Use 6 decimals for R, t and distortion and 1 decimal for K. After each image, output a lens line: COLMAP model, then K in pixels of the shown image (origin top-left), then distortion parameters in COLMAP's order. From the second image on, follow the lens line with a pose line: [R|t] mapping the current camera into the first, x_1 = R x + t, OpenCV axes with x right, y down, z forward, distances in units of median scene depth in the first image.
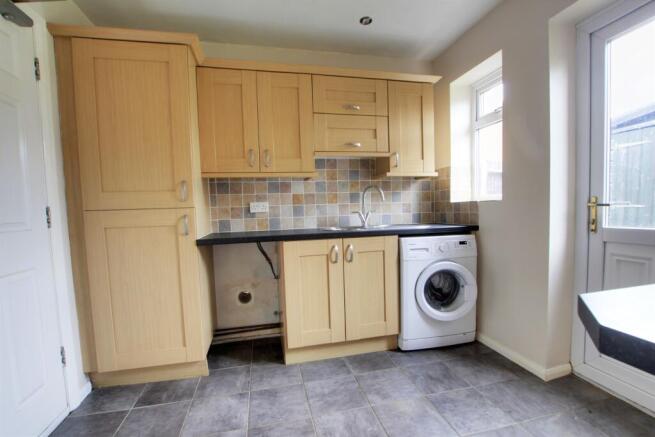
lens RADIAL K [[301.9, 0, 329.6], [0, 301.9, 235.1], [0, 0, 1]] dist [-0.031329, 0.001395]
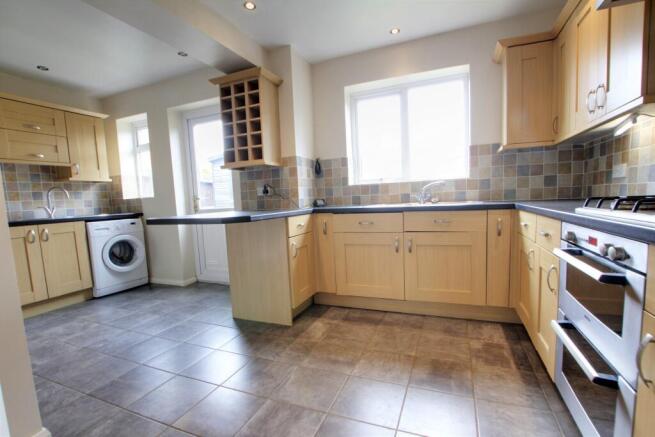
lens RADIAL K [[301.9, 0, 330.3], [0, 301.9, 223.7], [0, 0, 1]] dist [-0.031329, 0.001395]
pose [[0.573771, -0.067722, 0.816211, -0.256340], [0.097829, 0.995108, 0.013795, 0.107238], [-0.813152, 0.071934, 0.577589, -0.789191]]
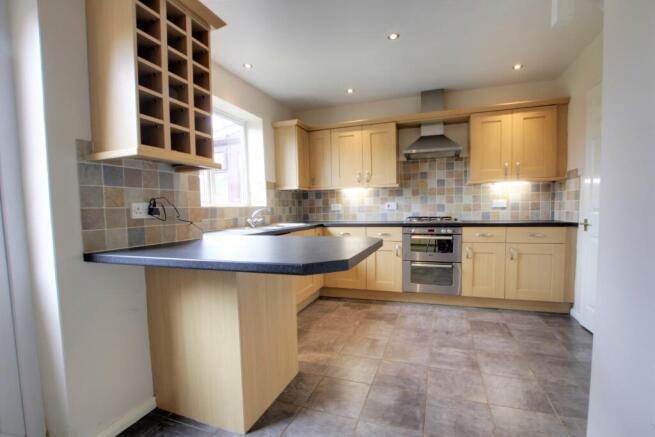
lens RADIAL K [[301.9, 0, 327.8], [0, 301.9, 223.7], [0, 0, 1]] dist [-0.031329, 0.001395]
pose [[-0.837812, 0.017521, 0.545678, -0.079733], [0.091402, 0.989880, 0.108552, -0.035329], [-0.538254, 0.140822, -0.830934, 0.419996]]
